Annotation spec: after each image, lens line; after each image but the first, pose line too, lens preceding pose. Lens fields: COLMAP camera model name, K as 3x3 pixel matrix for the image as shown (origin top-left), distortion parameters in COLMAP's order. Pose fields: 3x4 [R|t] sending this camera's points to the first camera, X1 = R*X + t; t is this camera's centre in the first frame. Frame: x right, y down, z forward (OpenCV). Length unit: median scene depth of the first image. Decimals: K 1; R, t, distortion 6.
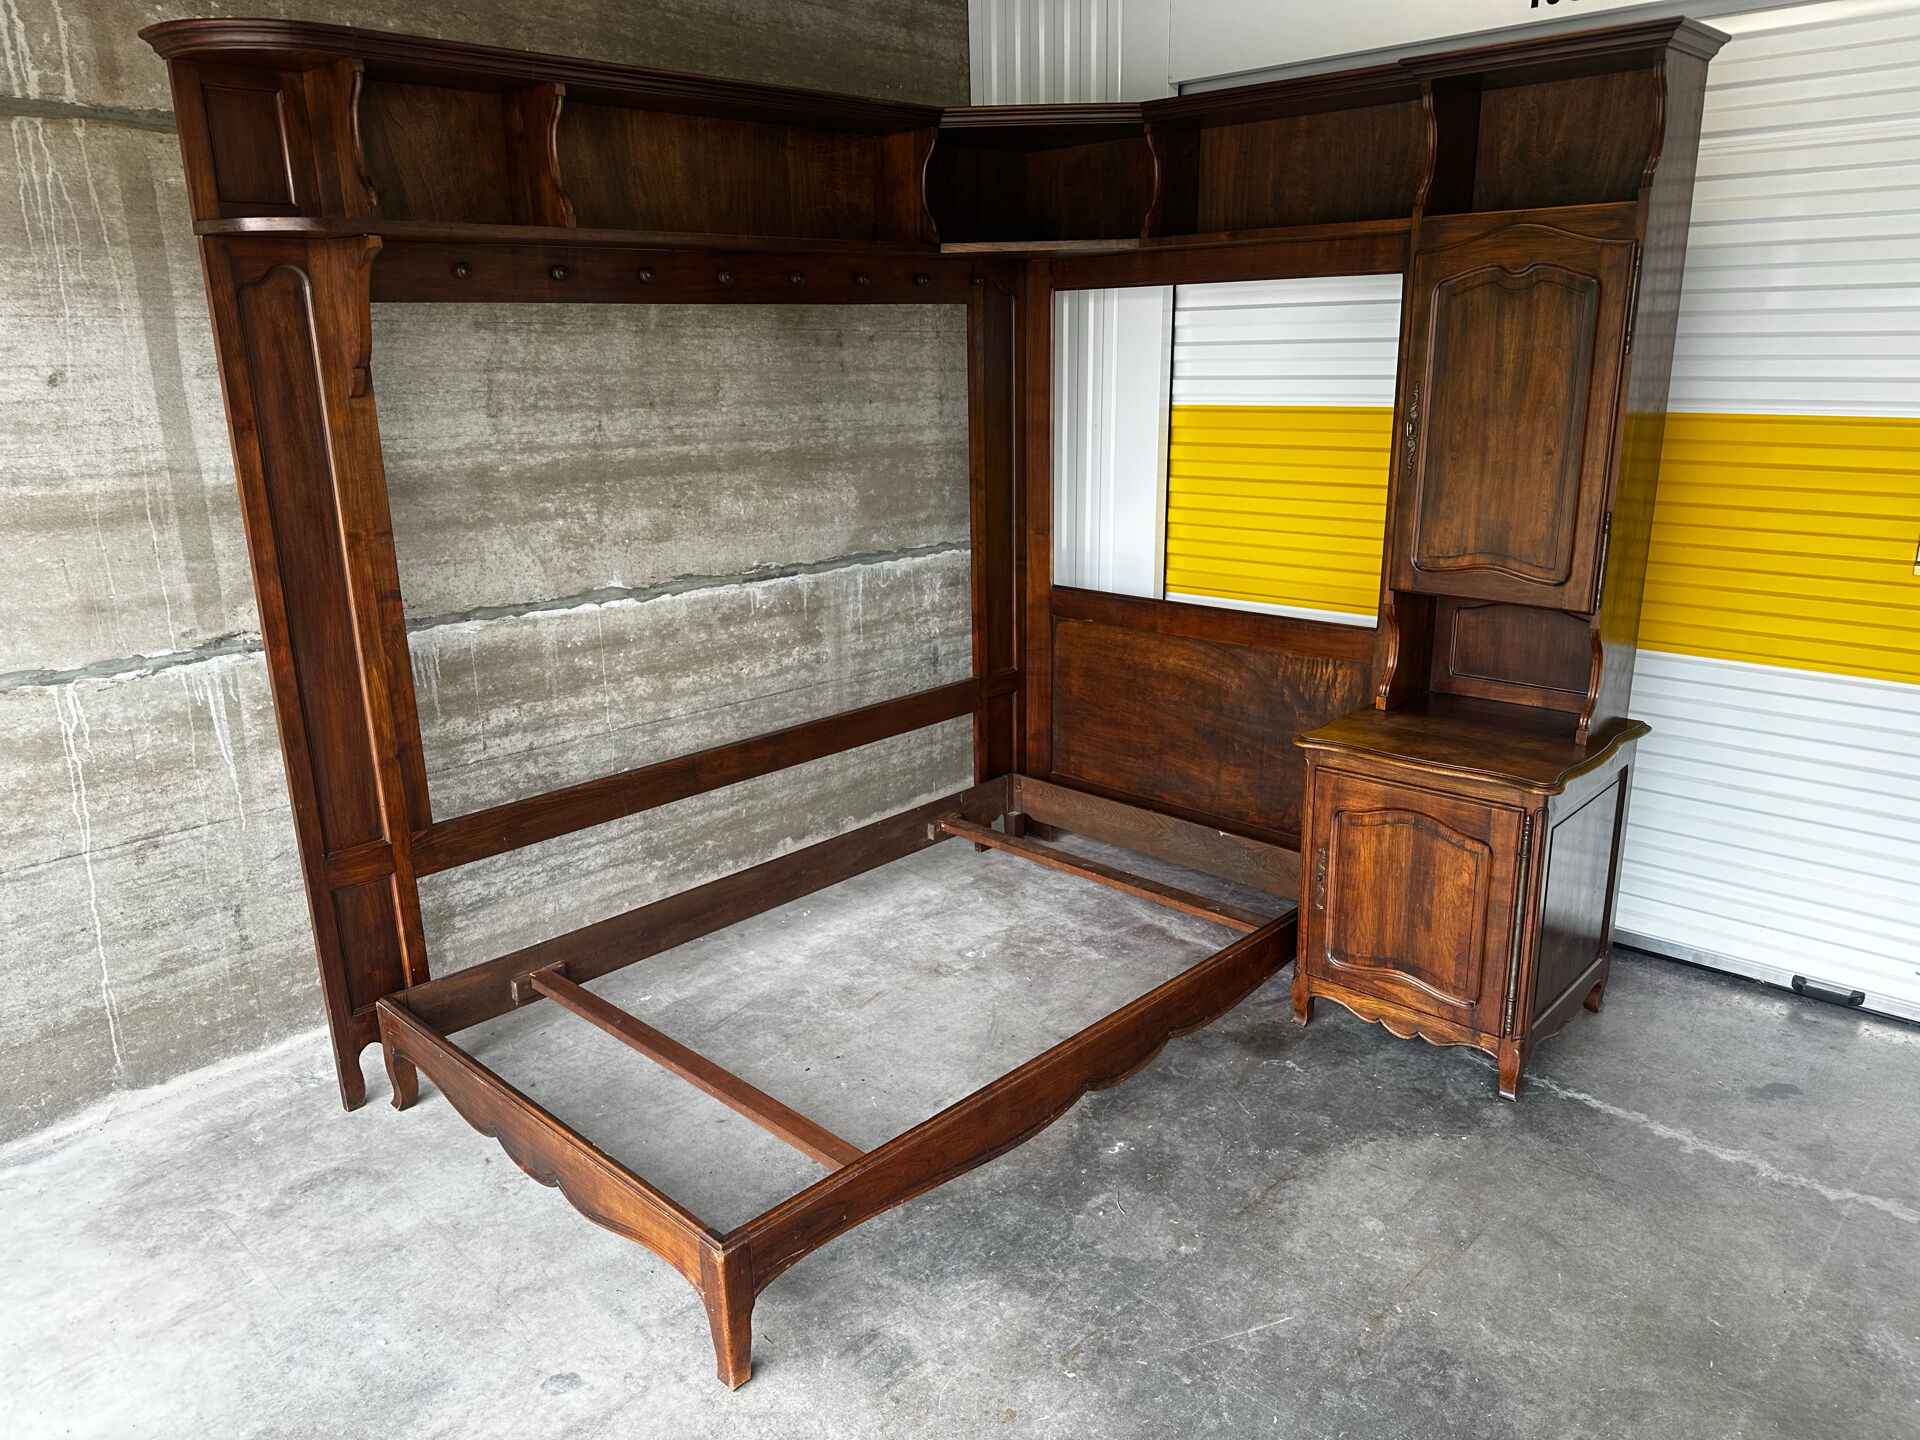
lens RADIAL K [[1329.6, 0, 955.9], [0, 1329.6, 731.2], [0, 0, 1]] dist [0.165664, -0.318352]
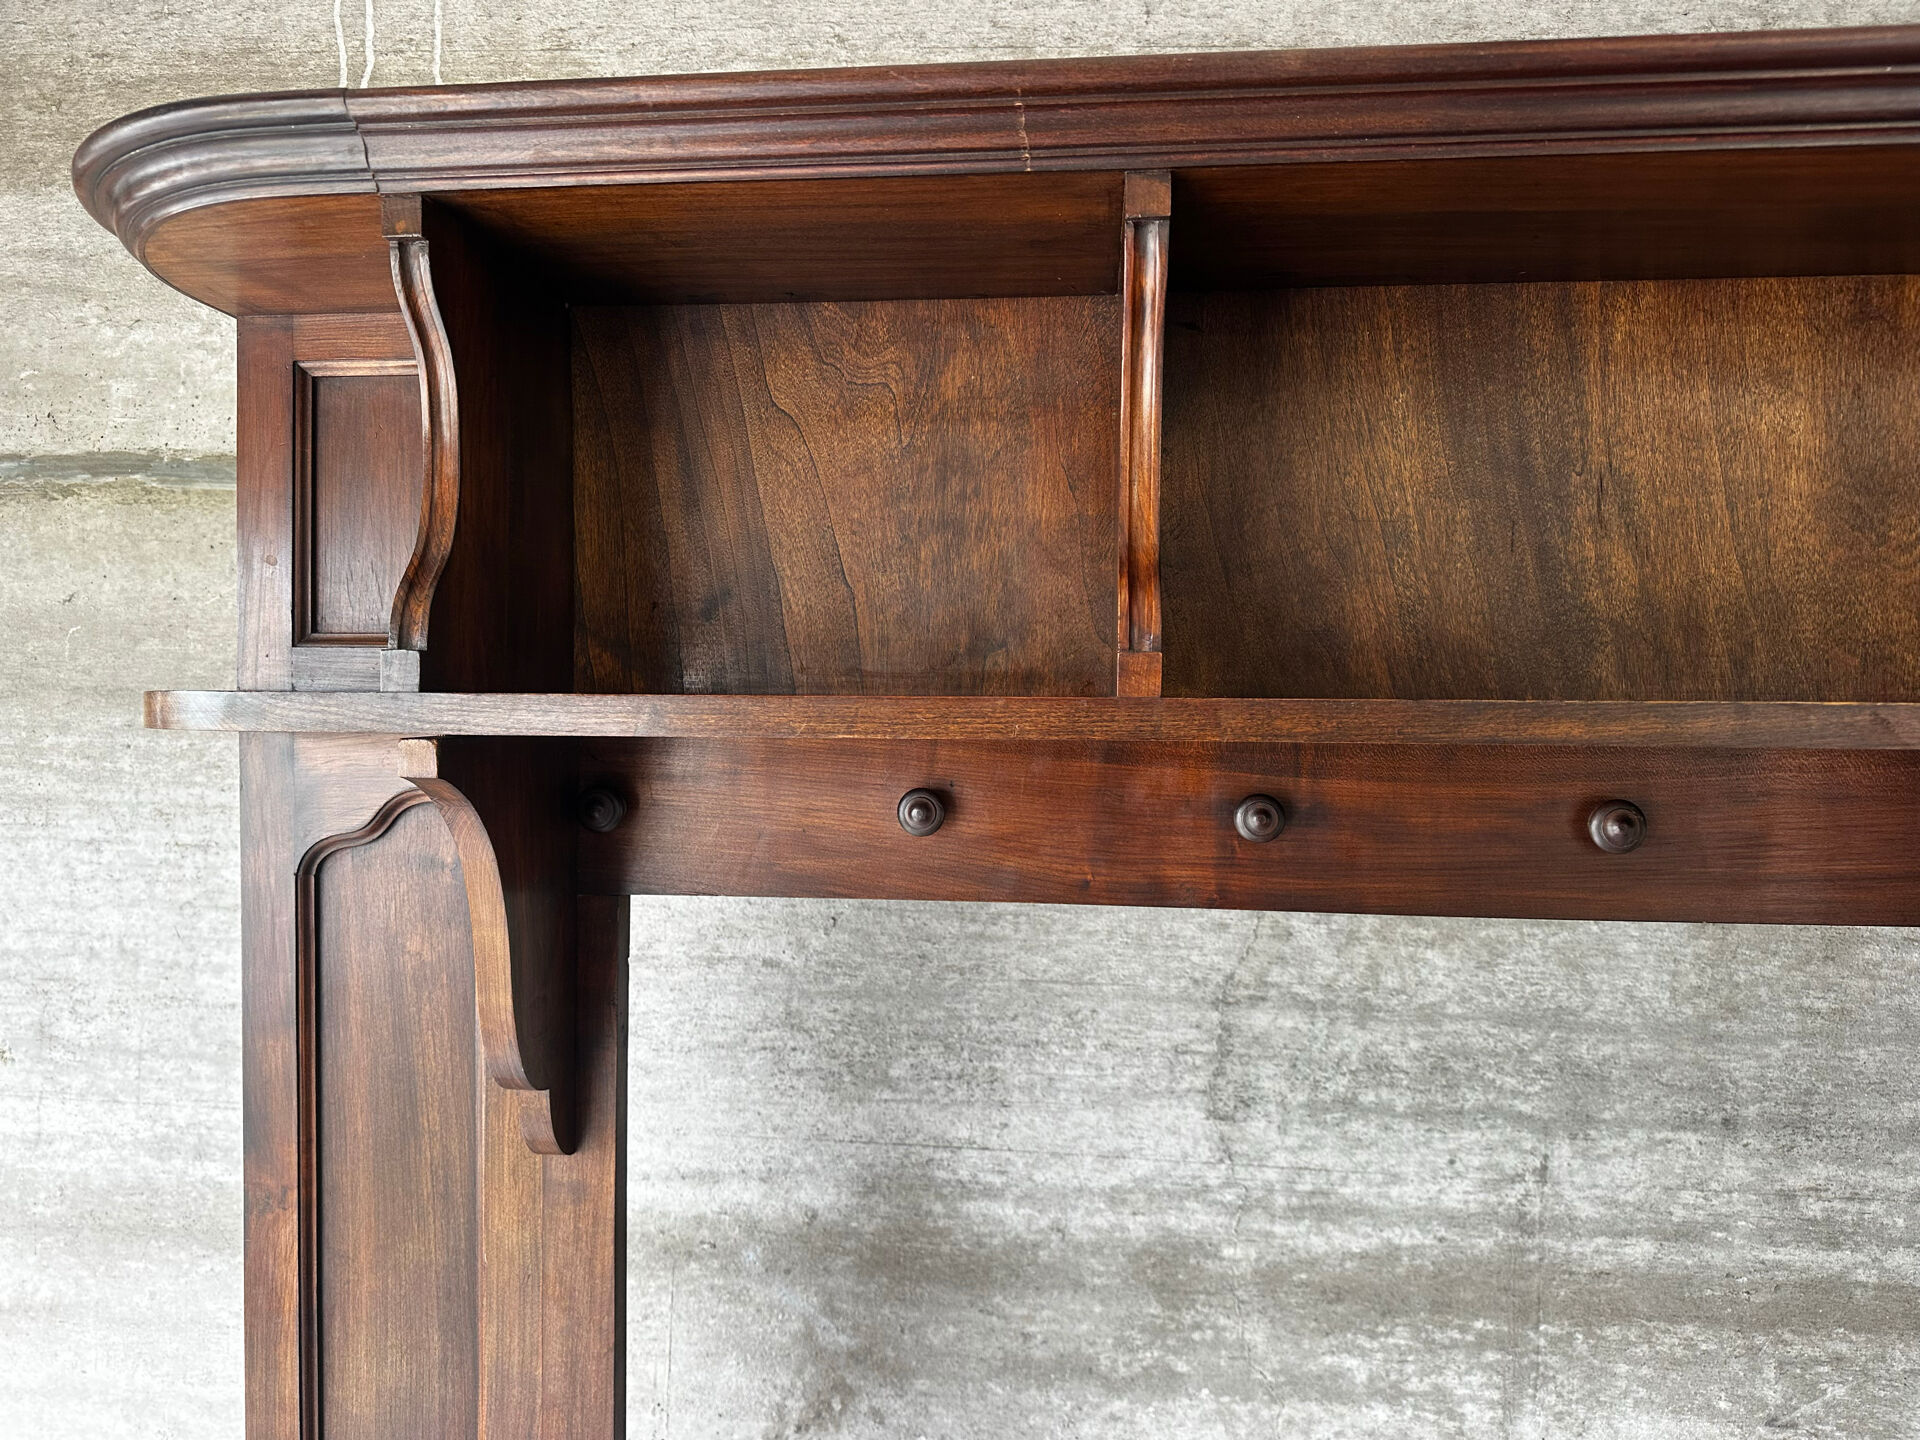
lens RADIAL K [[1354.5, 0, 953.8], [0, 1354.5, 717.8], [0, 0, 1]] dist [0.117281, -0.211717]
pose [[0.621536, 0.029775, -0.782819, -0.076569], [-0.242005, 0.957698, -0.155719, -0.236447], [0.745068, 0.286232, 0.602449, 0.606171]]
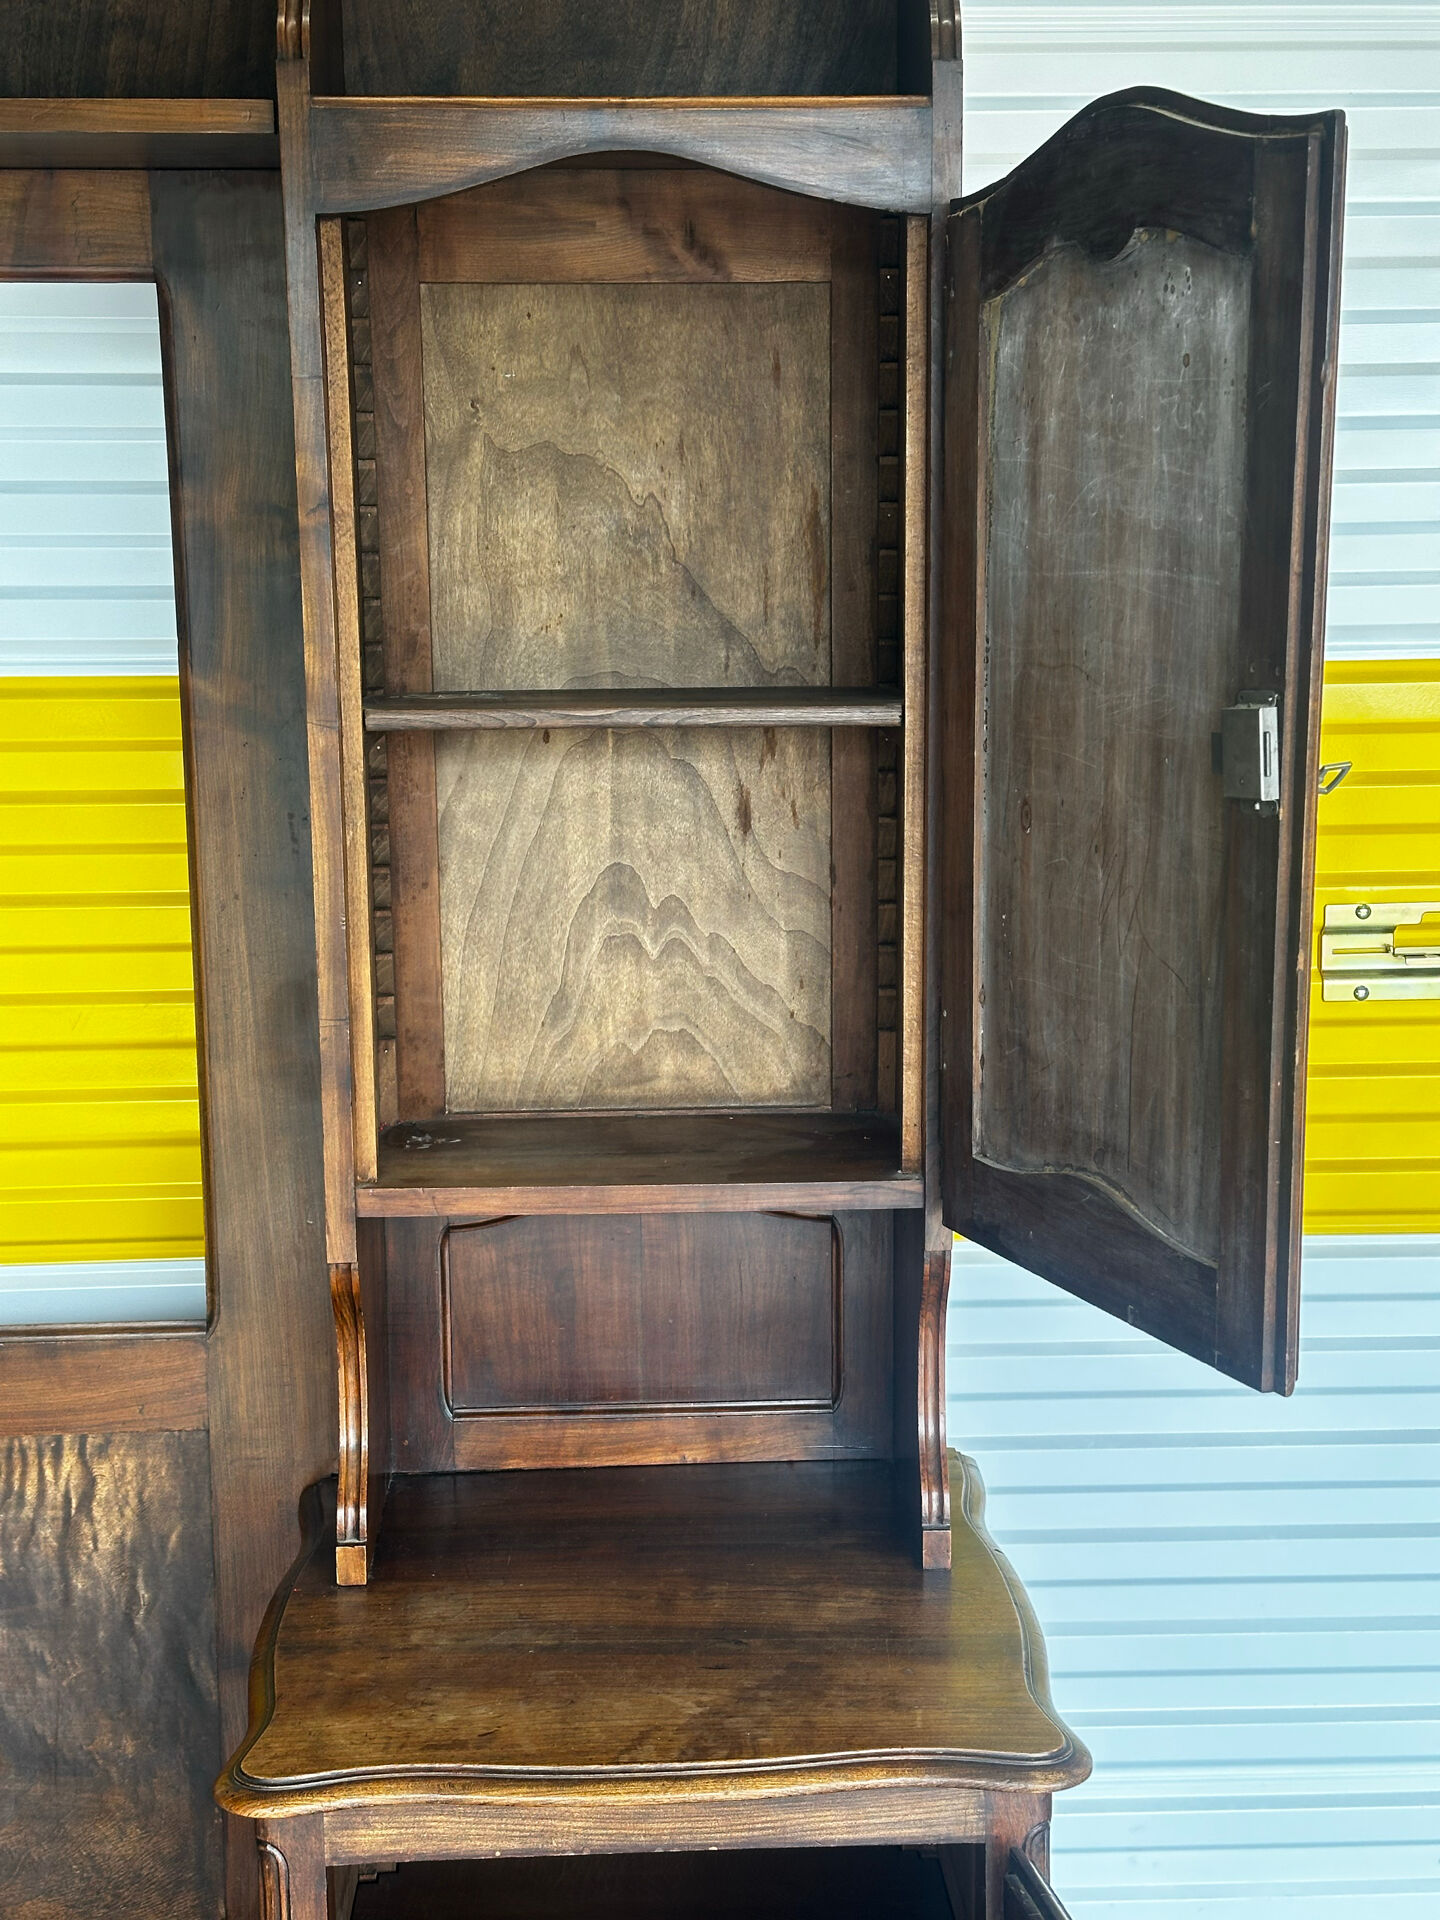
lens RADIAL K [[2632.8, 0, 727.7], [0, 2632.8, 978.9], [0, 0, 1]] dist [0.184358, -0.362272]
pose [[0.704192, -0.108627, 0.701650, -0.046063], [0.196474, 0.979450, -0.045551, -0.097661], [-0.682284, 0.169932, 0.711064, 0.405664]]
